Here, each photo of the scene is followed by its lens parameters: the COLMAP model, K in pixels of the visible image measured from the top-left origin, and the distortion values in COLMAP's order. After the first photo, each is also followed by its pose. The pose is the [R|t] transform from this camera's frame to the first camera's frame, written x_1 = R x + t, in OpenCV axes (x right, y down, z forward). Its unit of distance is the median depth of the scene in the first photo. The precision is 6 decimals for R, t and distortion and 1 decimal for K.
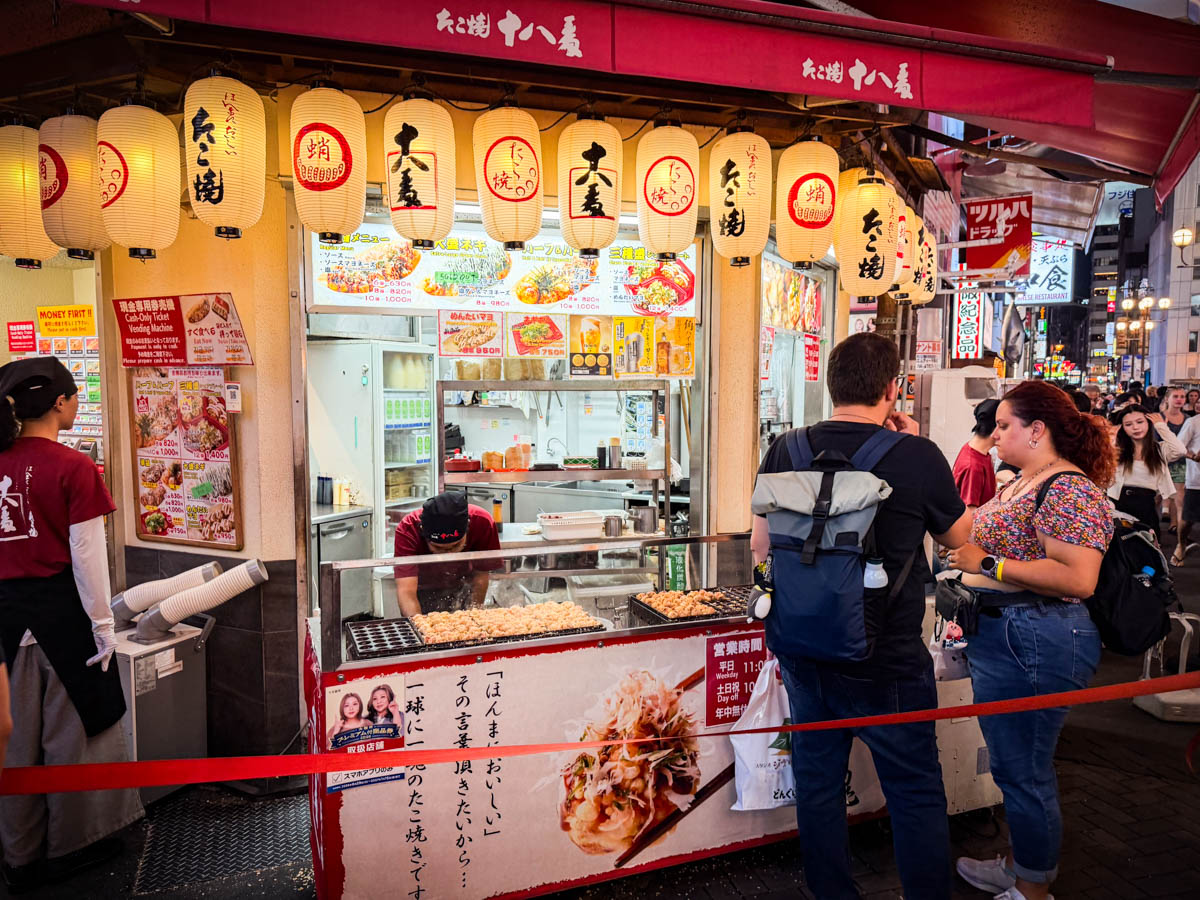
lens RADIAL K [[846.1, 0, 600.9], [0, 846.1, 451.8], [0, 0, 1]] dist [0.038343, -0.010839]
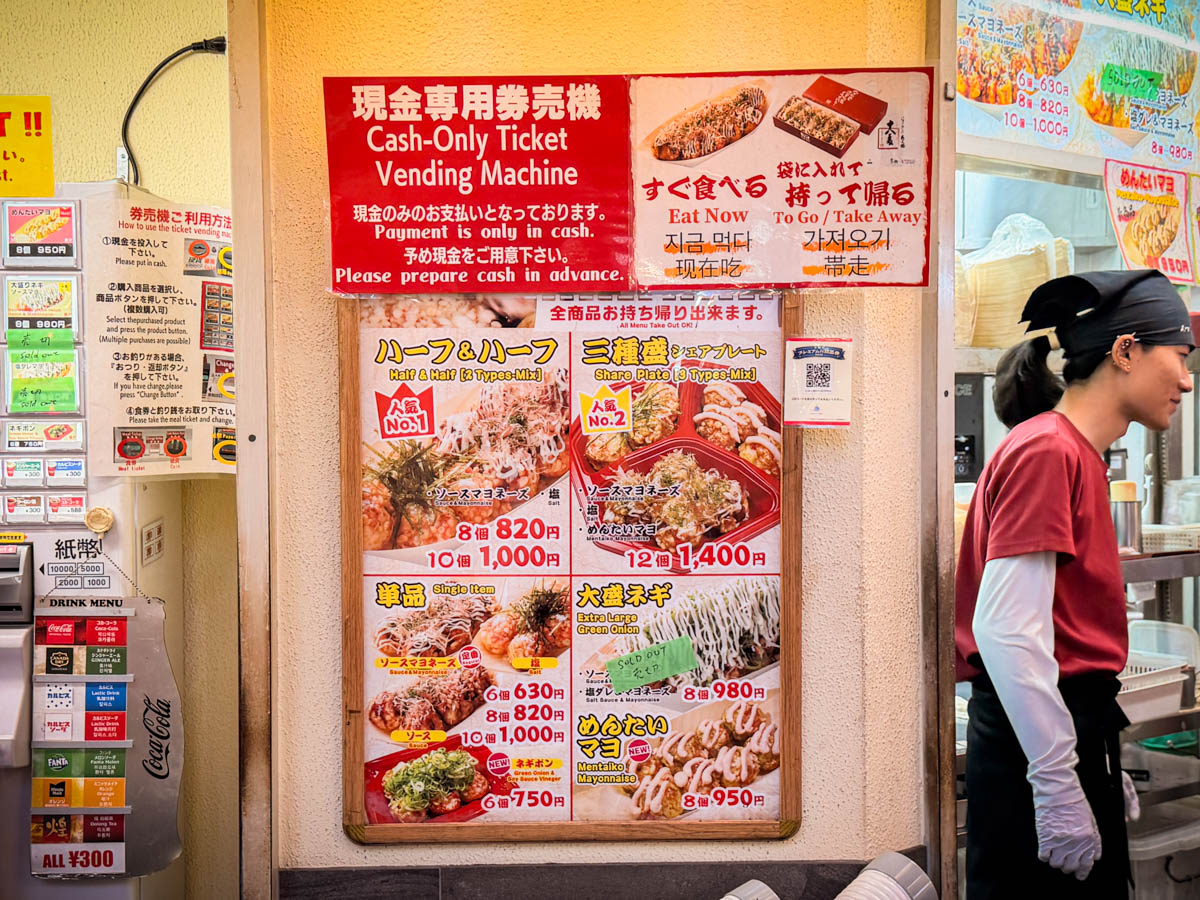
lens RADIAL K [[1581.5, 0, 601.0], [0, 1581.5, 447.3], [0, 0, 1]] dist [0.097945, 0.000000]
pose [[0.897648, -0.025849, 0.439955, -0.746747], [0.045410, 0.998390, -0.033993, -0.019491], [-0.438368, 0.050492, 0.897376, 0.447659]]
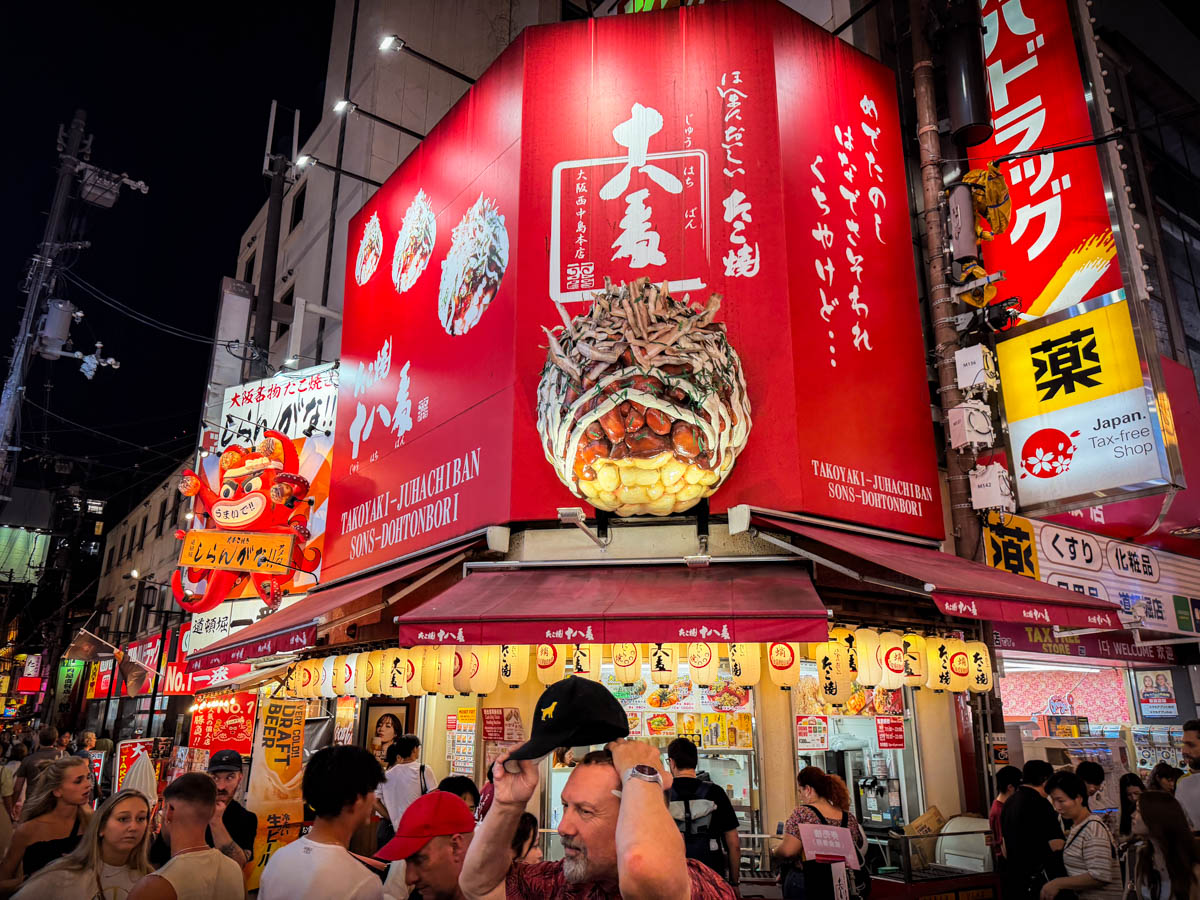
lens RADIAL K [[846.1, 0, 600.7], [0, 846.1, 449.8], [0, 0, 1]] dist [0.038343, -0.010839]
pose [[0.886793, -0.139886, -0.440488, 0.778229], [-0.037822, 0.927931, -0.370827, 0.005494], [0.460616, 0.345507, 0.817593, -0.901316]]
